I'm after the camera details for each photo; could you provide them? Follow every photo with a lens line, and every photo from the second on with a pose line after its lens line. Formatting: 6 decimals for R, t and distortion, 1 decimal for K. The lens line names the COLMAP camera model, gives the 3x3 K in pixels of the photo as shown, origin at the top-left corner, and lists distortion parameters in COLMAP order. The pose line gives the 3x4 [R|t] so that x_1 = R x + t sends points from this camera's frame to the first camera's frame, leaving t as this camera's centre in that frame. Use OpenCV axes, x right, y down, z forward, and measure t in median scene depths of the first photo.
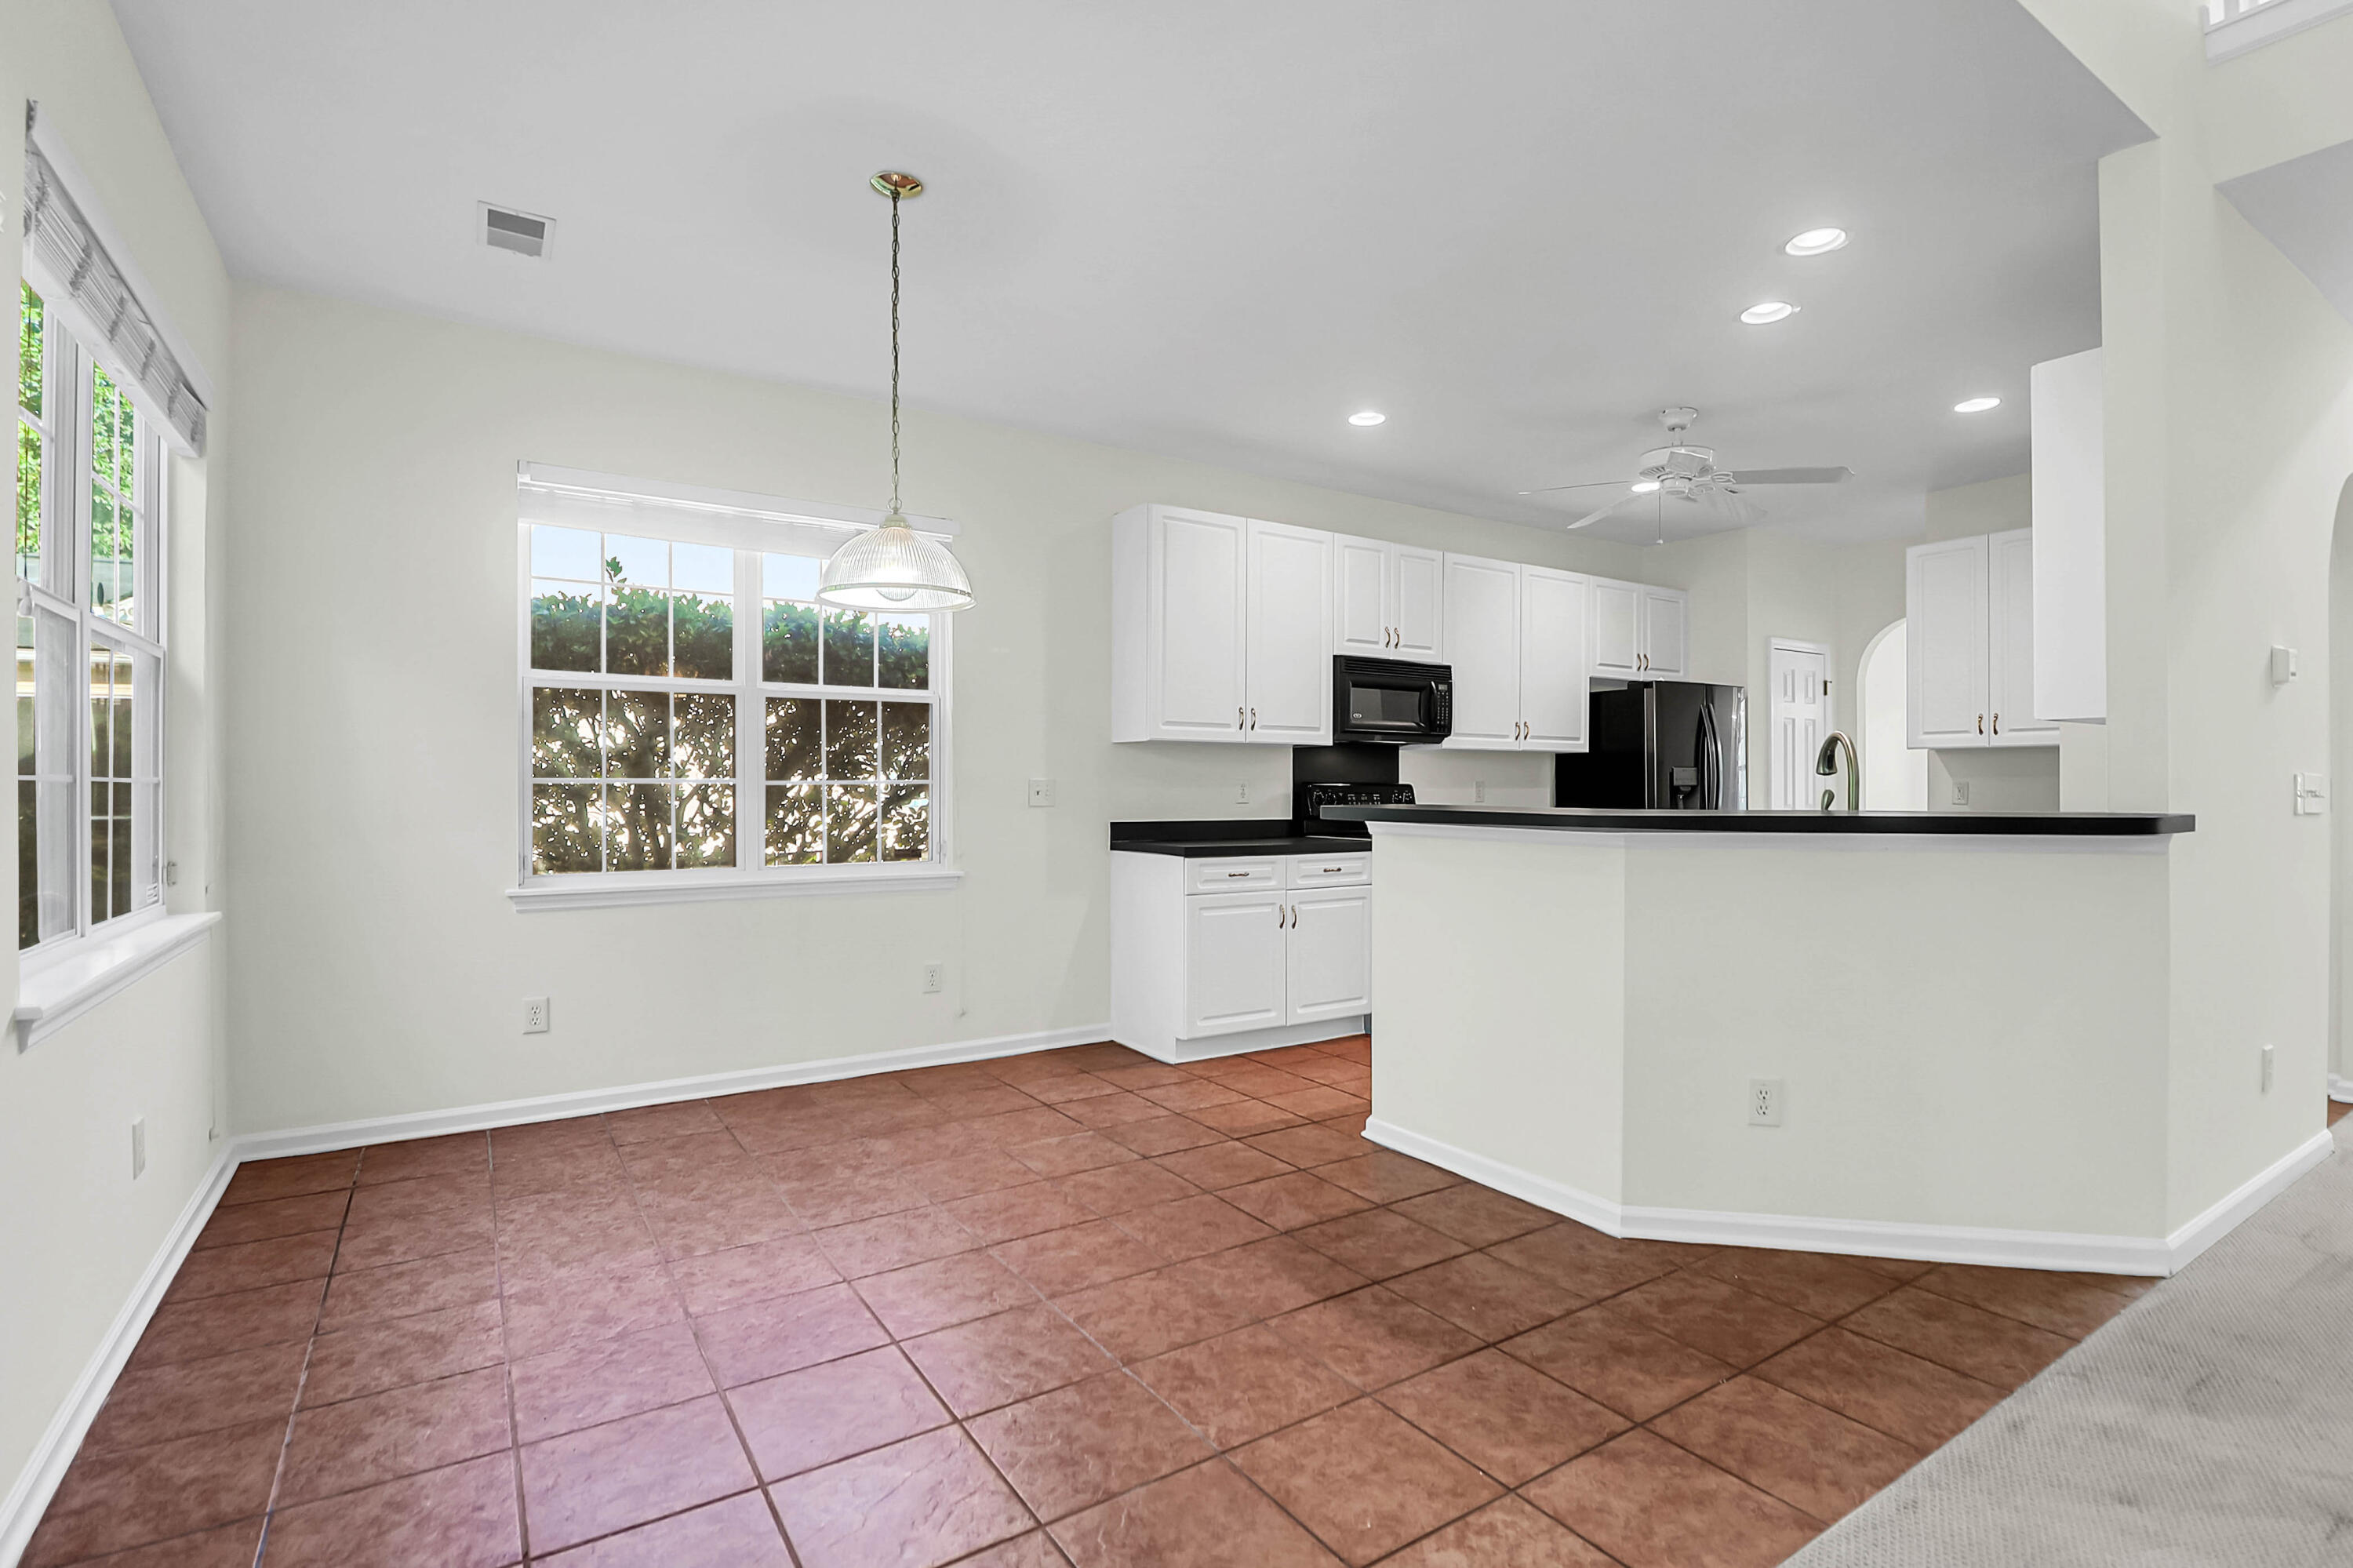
lens RADIAL K [[1109.3, 0, 1183.1], [0, 1109.3, 788.7], [0, 0, 1]] dist [-0.001871, -0.010594]
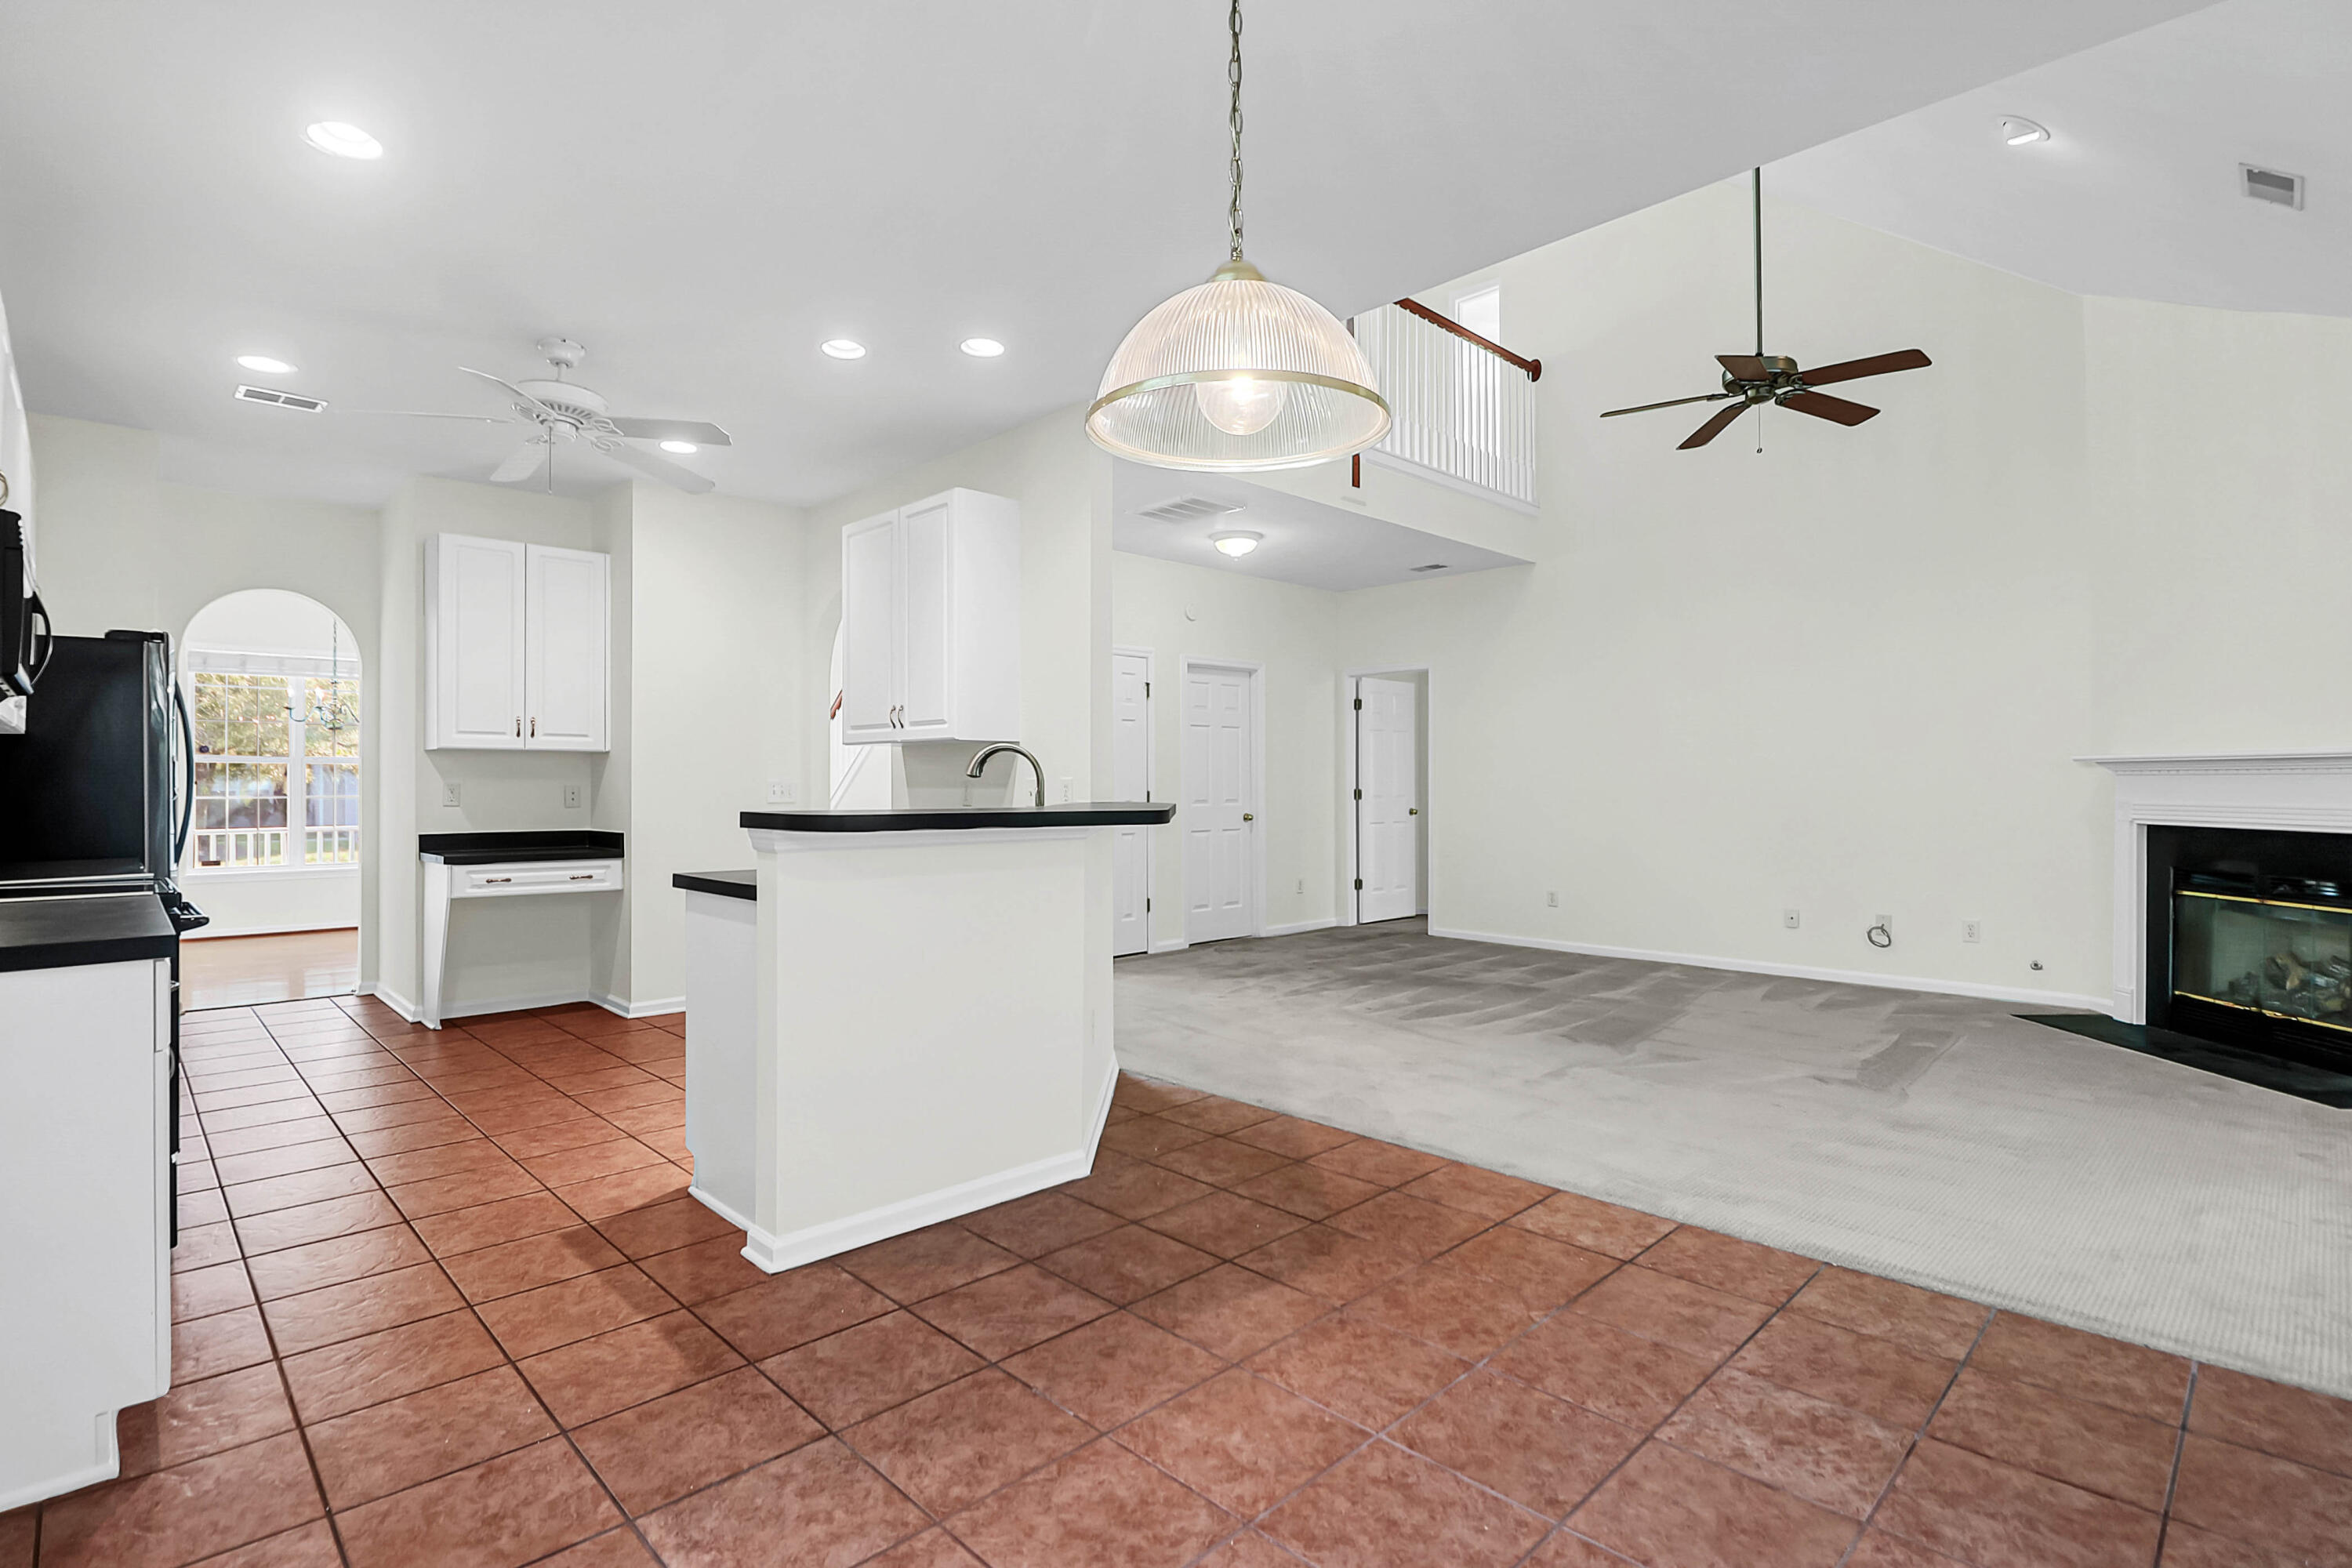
lens RADIAL K [[1108.8, 0, 1183.0], [0, 1108.8, 784.3], [0, 0, 1]] dist [-0.001871, -0.010594]
pose [[-0.192731, 0.001033, 0.981251, -0.609455], [0.005094, 0.999987, -0.000052, -0.002811], [-0.981238, 0.004988, -0.192734, 0.896959]]
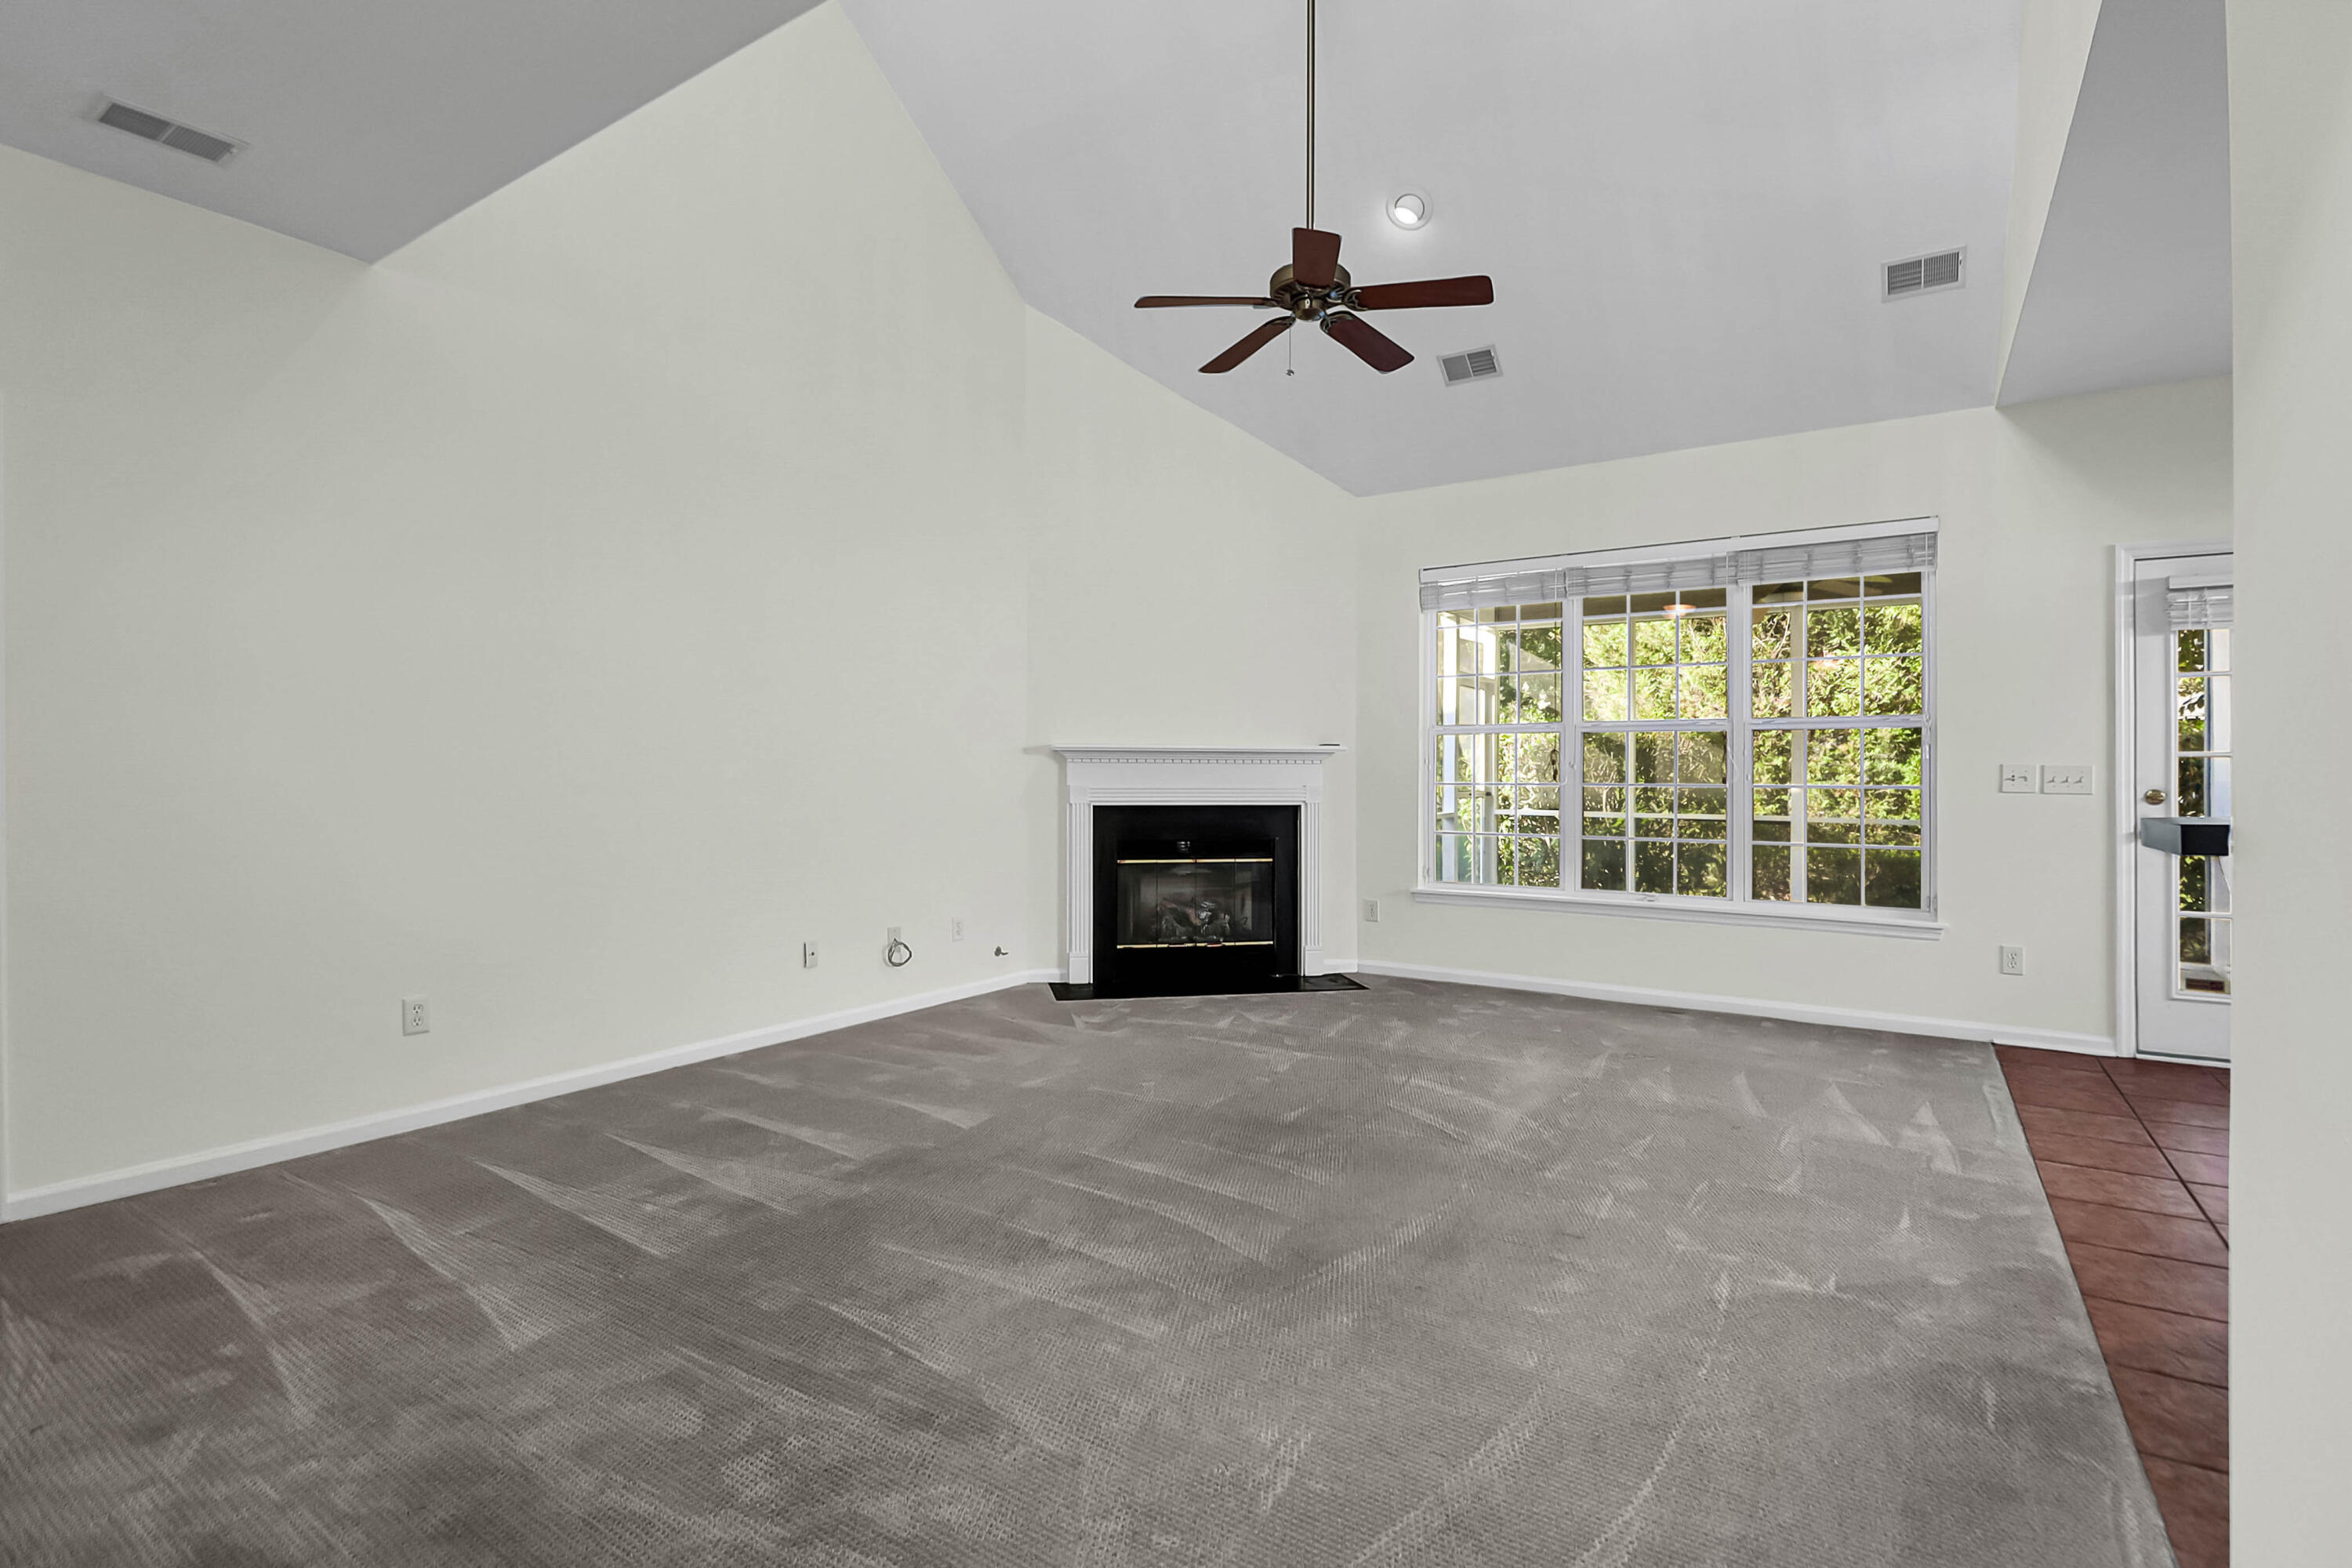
lens RADIAL K [[1108.8, 0, 1153.7], [0, 1108.8, 770.5], [0, 0, 1]] dist [-0.001871, -0.010594]
pose [[-0.922029, -0.001864, -0.387116, 1.161030], [-0.003519, 0.999987, 0.003568, -0.002449], [0.387104, 0.004653, -0.922024, 0.941240]]
